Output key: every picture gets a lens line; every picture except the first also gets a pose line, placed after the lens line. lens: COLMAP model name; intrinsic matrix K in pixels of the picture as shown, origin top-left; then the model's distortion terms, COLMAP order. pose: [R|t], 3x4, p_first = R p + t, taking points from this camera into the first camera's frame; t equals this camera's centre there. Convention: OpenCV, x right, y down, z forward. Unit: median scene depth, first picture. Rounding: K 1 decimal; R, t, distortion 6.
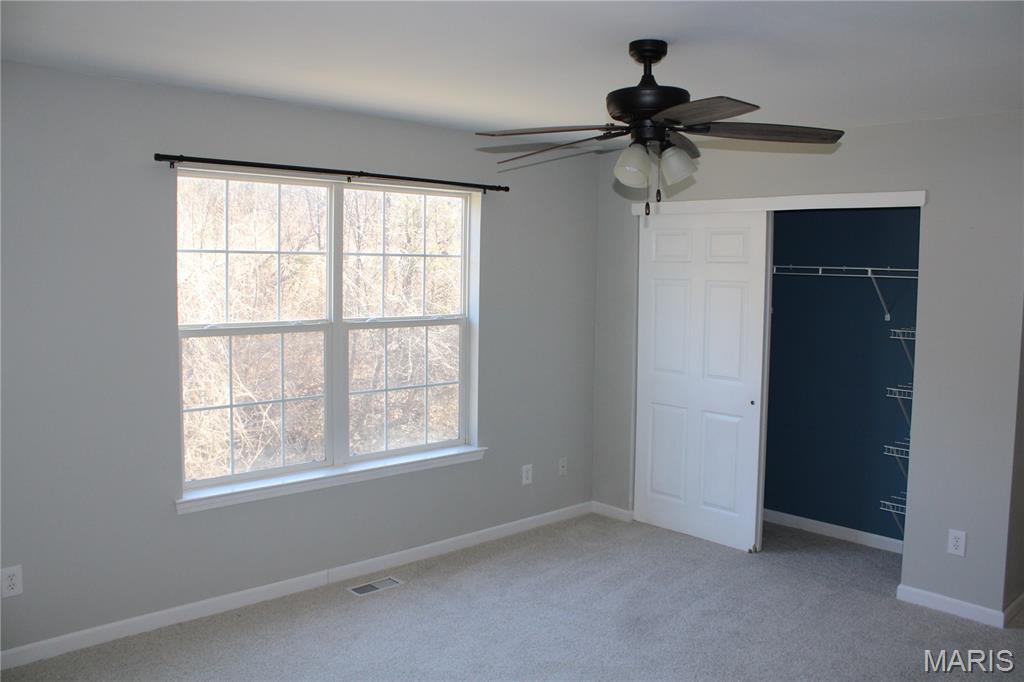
lens RADIAL K [[860.3, 0, 516.1], [0, 860.3, 330.8], [0, 0, 1]] dist [-0.150596, 0.119728]
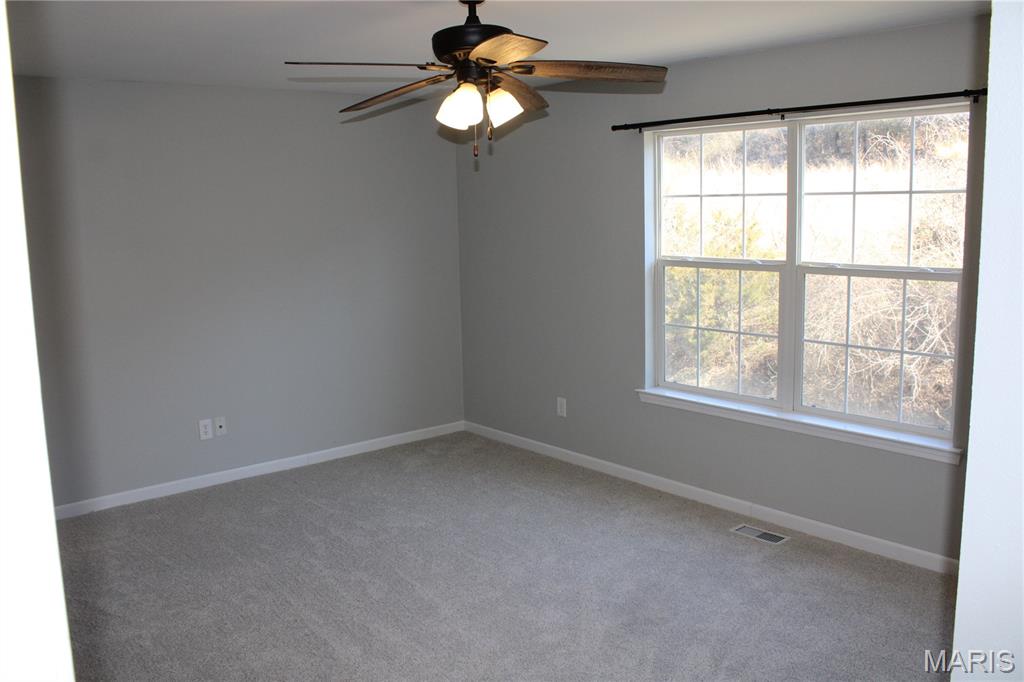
lens RADIAL K [[860.3, 0, 515.3], [0, 860.3, 316.6], [0, 0, 1]] dist [-0.150596, 0.119728]
pose [[-0.061999, 0.110970, -0.991888, 0.787418], [-0.057568, 0.991748, 0.114552, -0.043744], [0.996415, 0.064203, -0.055099, 0.751342]]
